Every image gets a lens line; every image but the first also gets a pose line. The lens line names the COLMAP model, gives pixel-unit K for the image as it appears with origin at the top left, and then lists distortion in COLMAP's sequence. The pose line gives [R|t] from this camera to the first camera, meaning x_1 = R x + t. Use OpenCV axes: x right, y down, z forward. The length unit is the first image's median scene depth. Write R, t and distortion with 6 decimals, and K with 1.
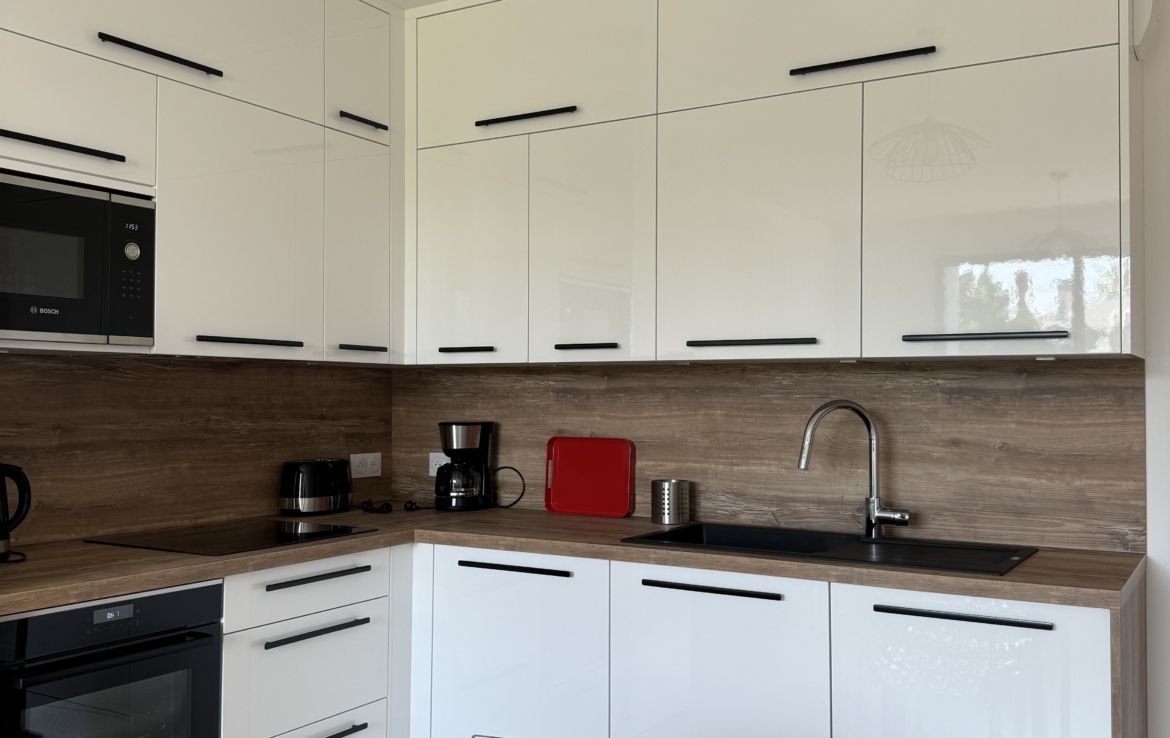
lens RADIAL K [[1096.3, 0, 585.0], [0, 1096.3, 369.0], [0, 0, 1]] dist [0.199737, -0.444642]
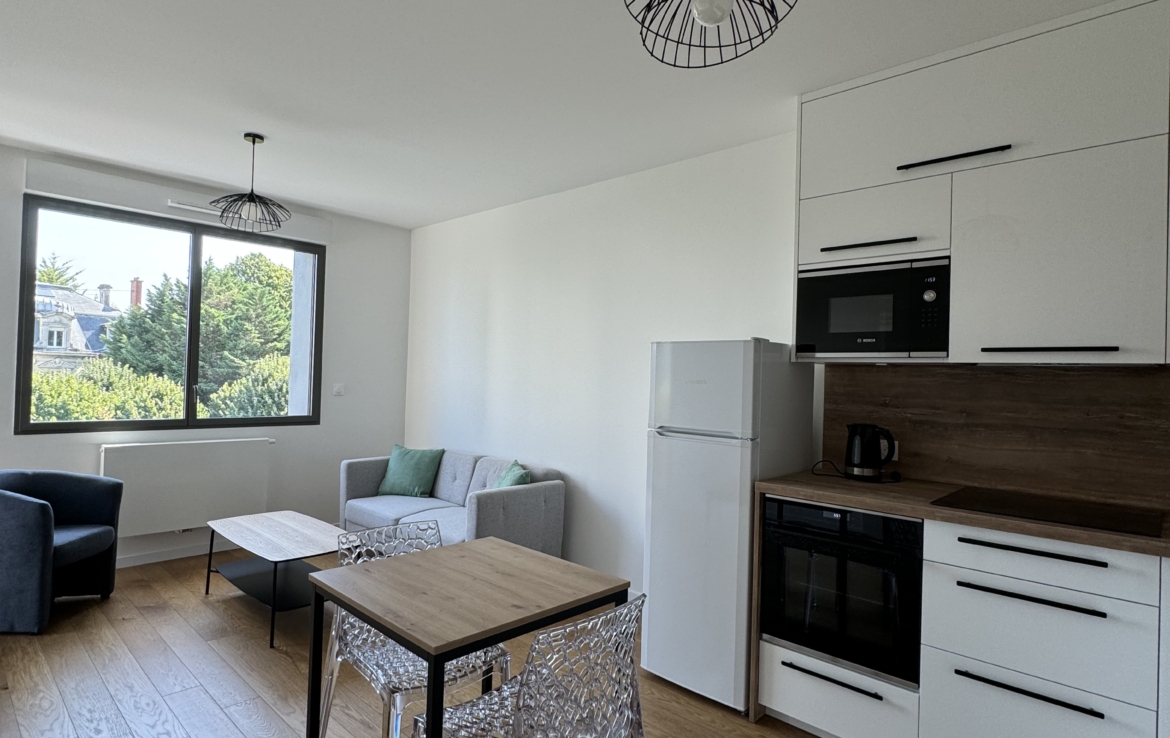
lens RADIAL K [[627.2, 0, 585.0], [0, 627.2, 369.0], [0, 0, 1]] dist [-0.003557, 0.000181]
pose [[-0.230150, -0.024509, -0.972847, 0.471854], [-0.004677, 0.999699, -0.024079, 0.015318], [0.973144, -0.000992, -0.230195, 0.654963]]
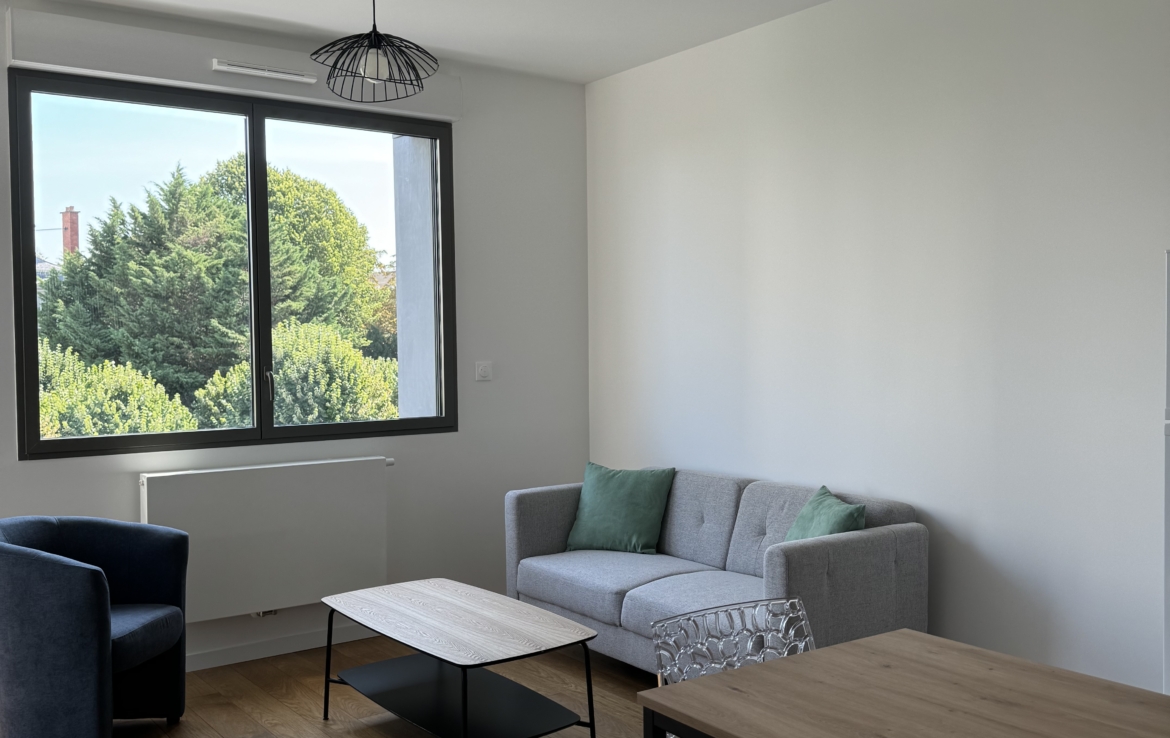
lens RADIAL K [[1096.3, 0, 585.0], [0, 1096.3, 369.0], [0, 0, 1]] dist [0.199737, -0.444642]
pose [[-0.410248, 0.022764, -0.911690, 0.493119], [0.033831, 0.999380, 0.009731, 0.018945], [0.911346, -0.026851, -0.410764, 0.480706]]
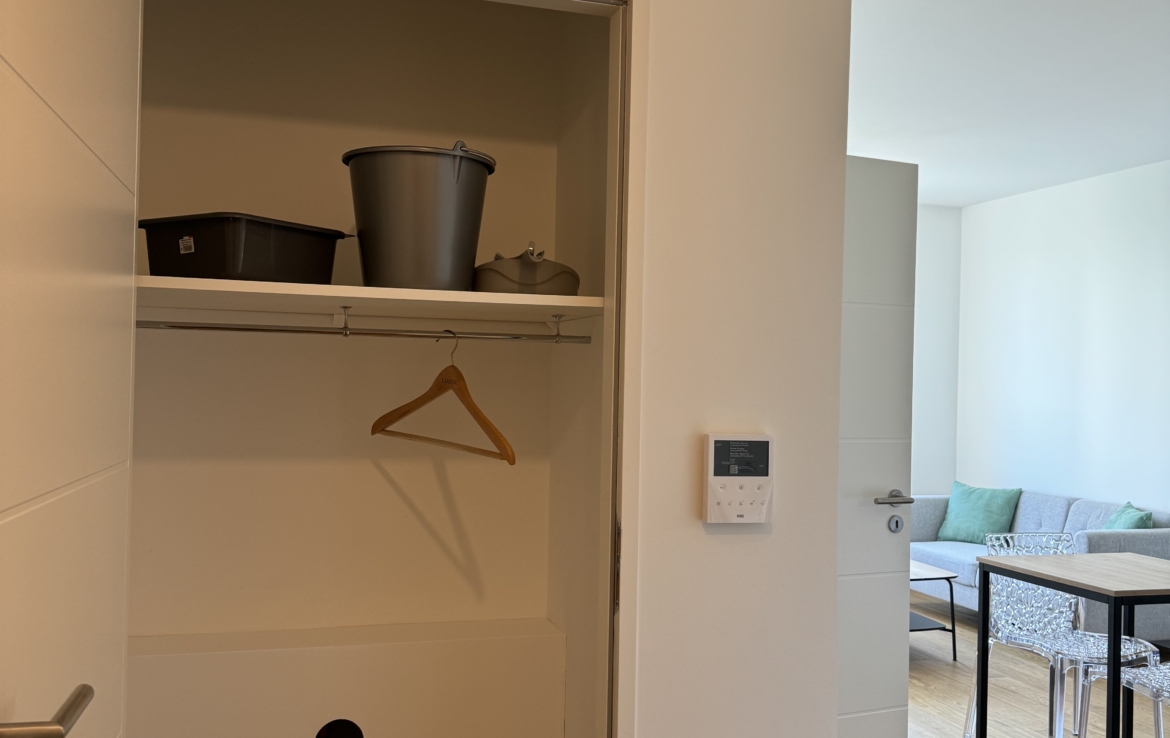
lens RADIAL K [[1096.3, 0, 585.0], [0, 1096.3, 369.0], [0, 0, 1]] dist [0.199737, -0.444642]
pose [[-0.676824, -0.032100, -0.735445, 1.226674], [-0.007067, 0.999286, -0.037113, 0.031385], [0.736111, -0.019921, -0.676568, 0.812566]]
